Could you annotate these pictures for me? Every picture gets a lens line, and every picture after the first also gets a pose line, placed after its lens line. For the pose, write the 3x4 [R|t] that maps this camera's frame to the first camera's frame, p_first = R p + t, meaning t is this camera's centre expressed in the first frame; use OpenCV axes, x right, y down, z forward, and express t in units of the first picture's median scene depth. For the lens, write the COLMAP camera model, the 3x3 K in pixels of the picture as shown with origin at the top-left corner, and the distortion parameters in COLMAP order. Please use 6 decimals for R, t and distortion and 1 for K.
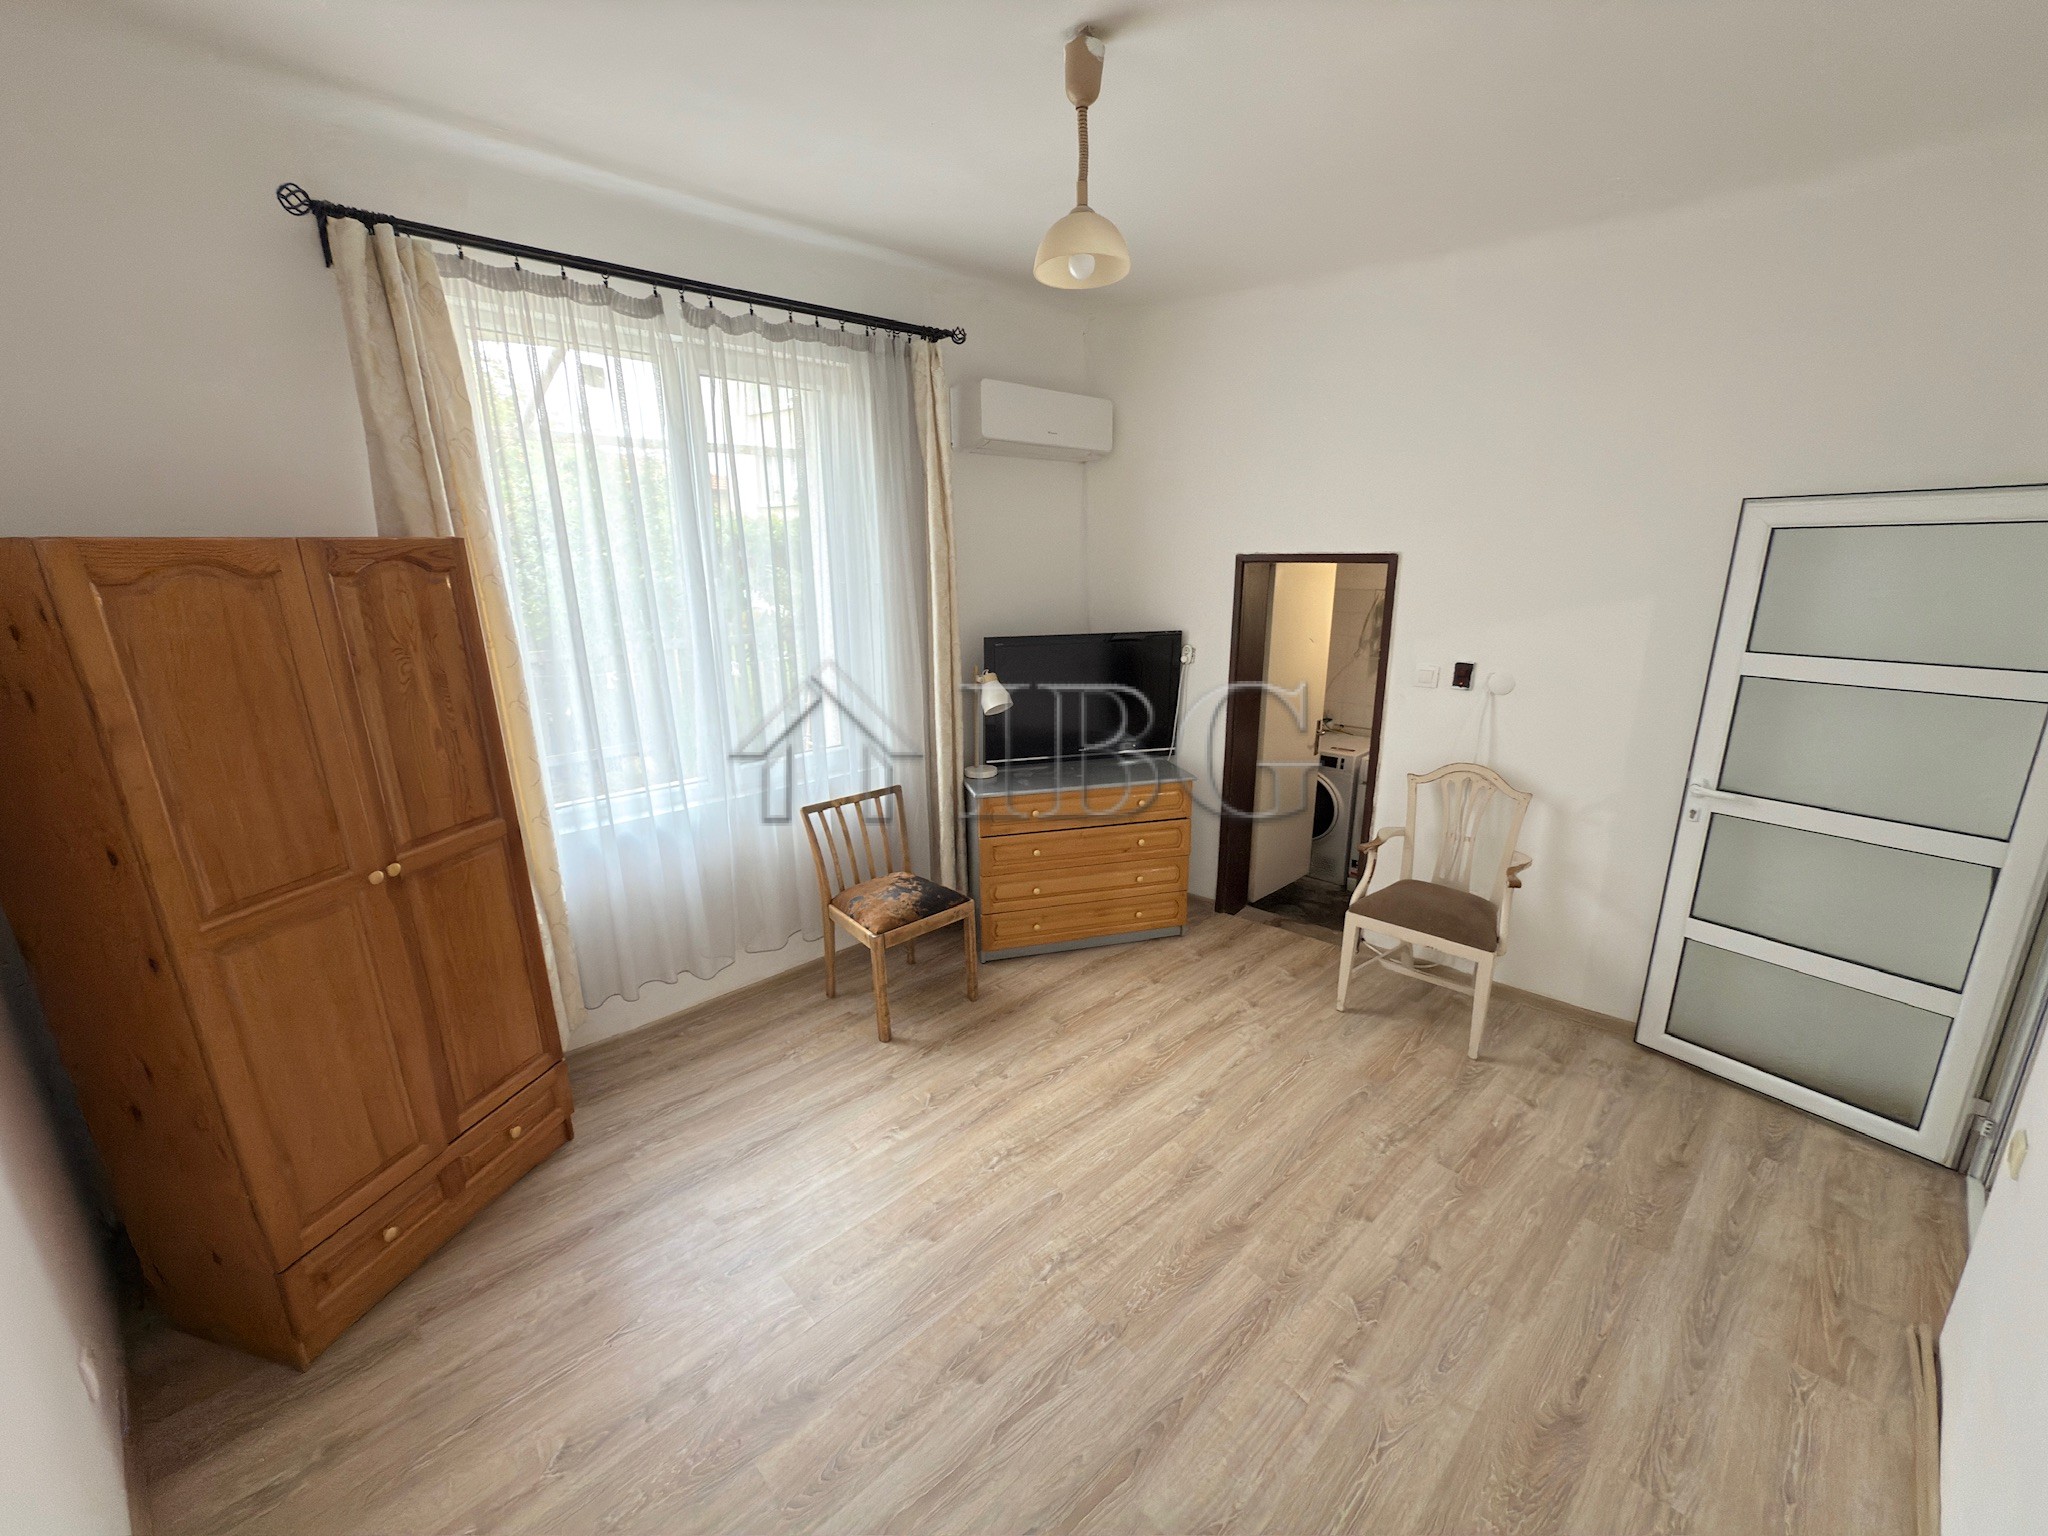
lens RADIAL K [[816.5, 0, 1026.9], [0, 816.5, 762.7], [0, 0, 1]] dist [-0.000976, 0.000229]
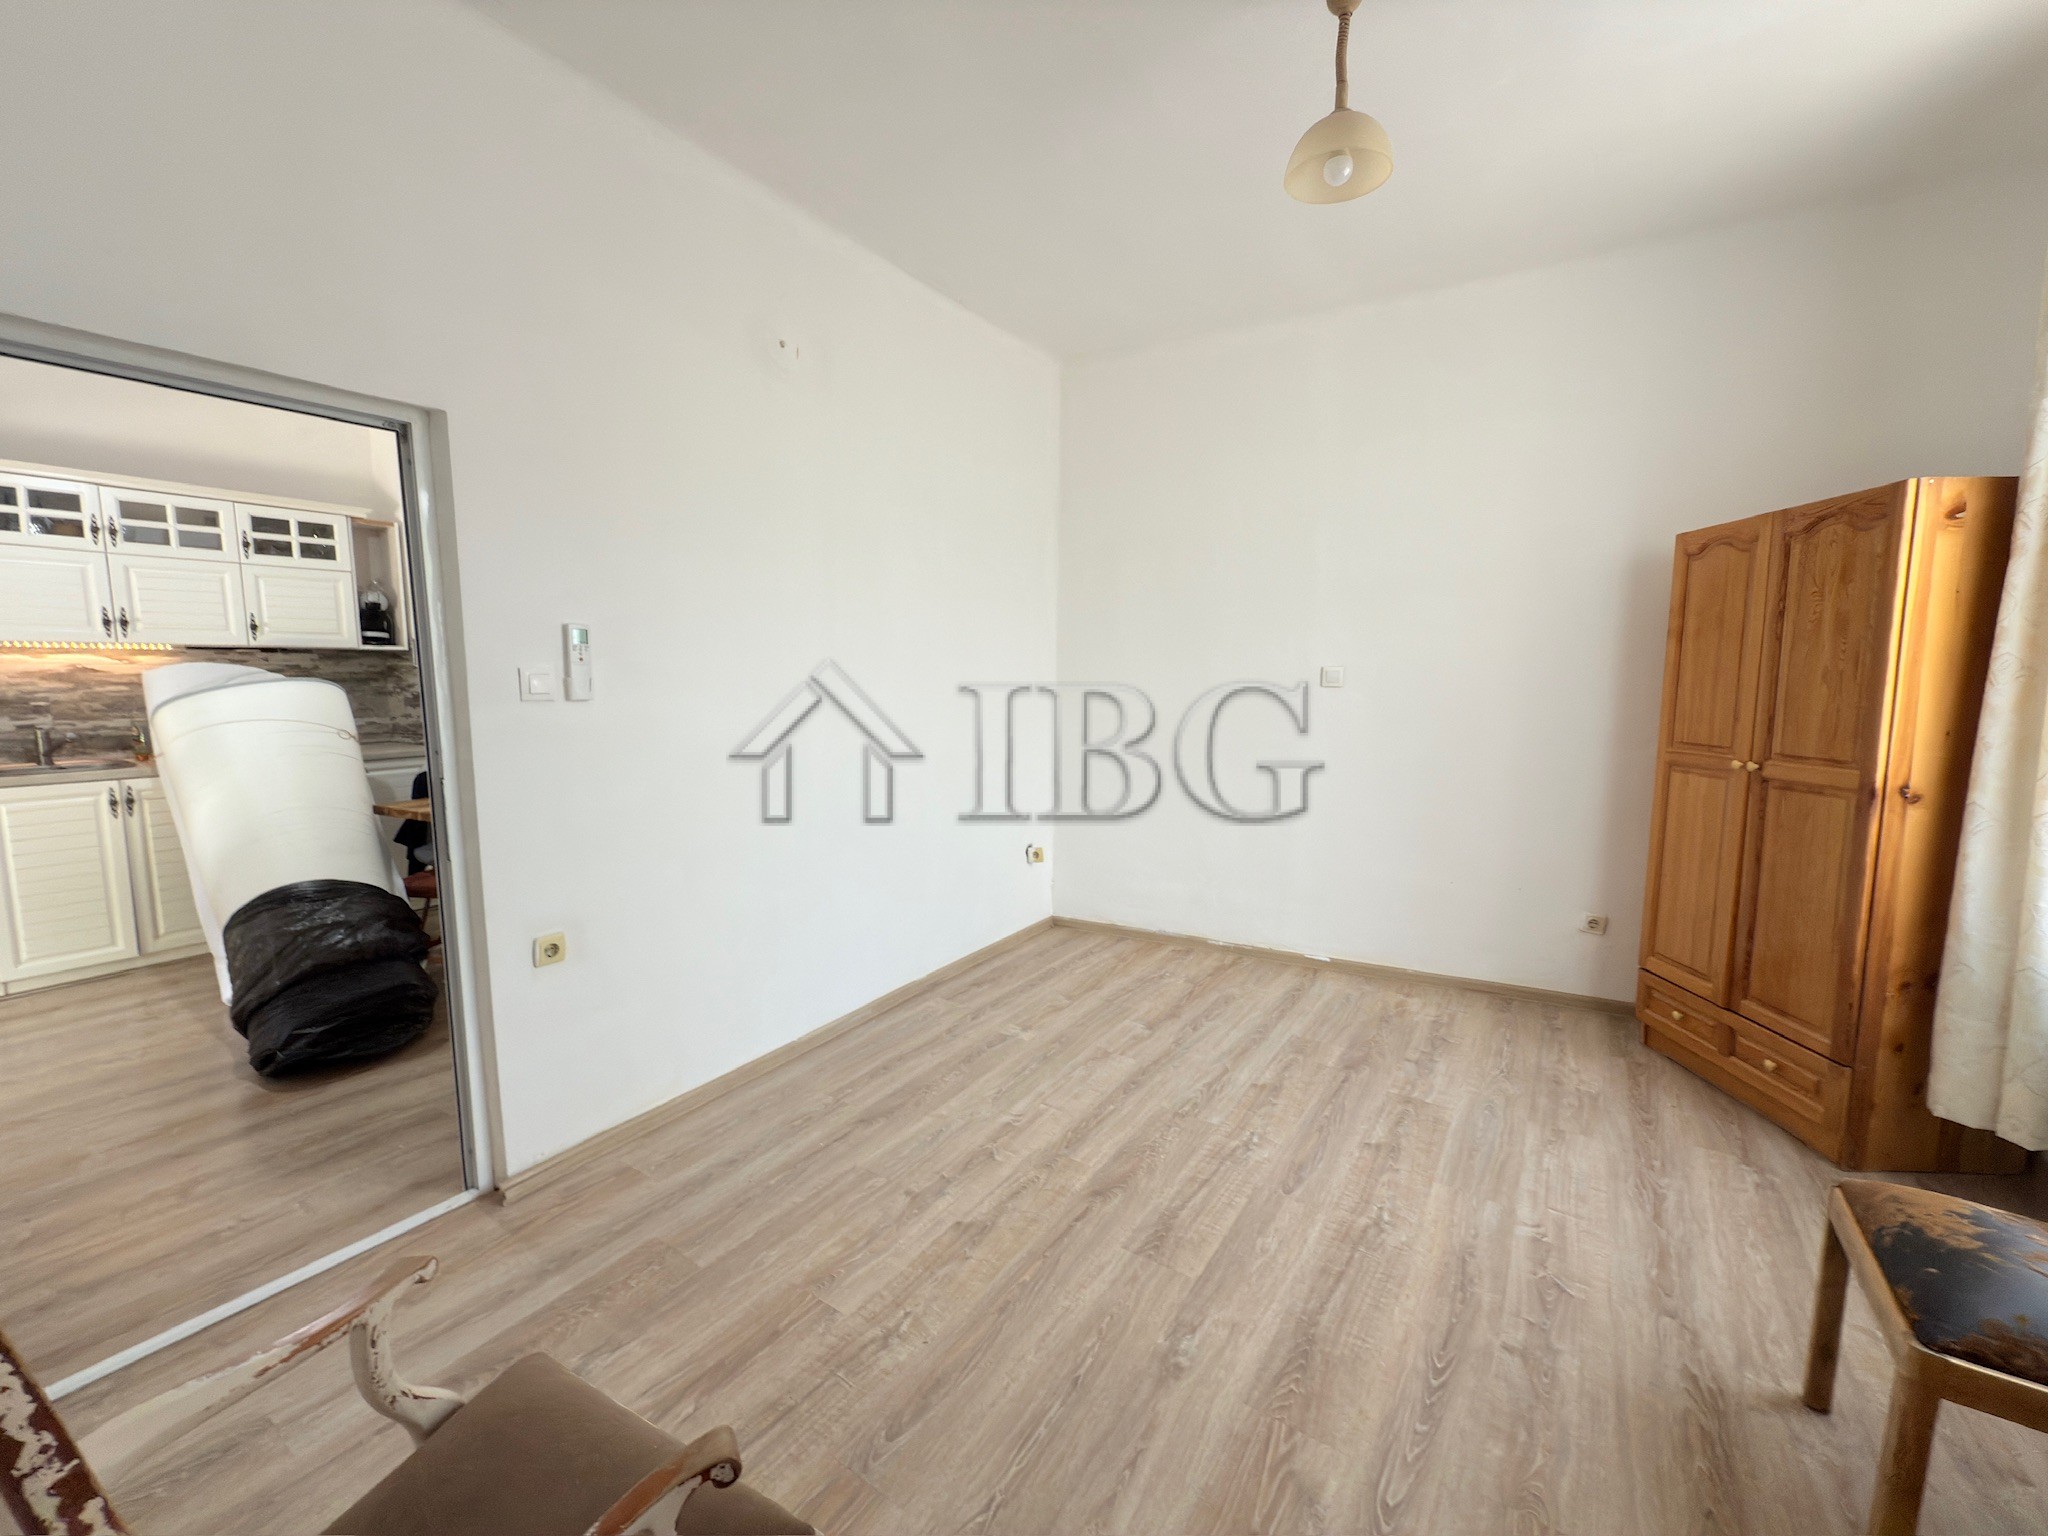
lens RADIAL K [[816.5, 0, 1023.9], [0, 816.5, 761.3], [0, 0, 1]] dist [-0.000976, 0.000229]
pose [[-0.975013, 0.033877, -0.219552, 0.502107], [-0.047473, 0.933701, 0.354893, -0.226064], [0.217018, 0.356448, -0.908762, 1.565743]]
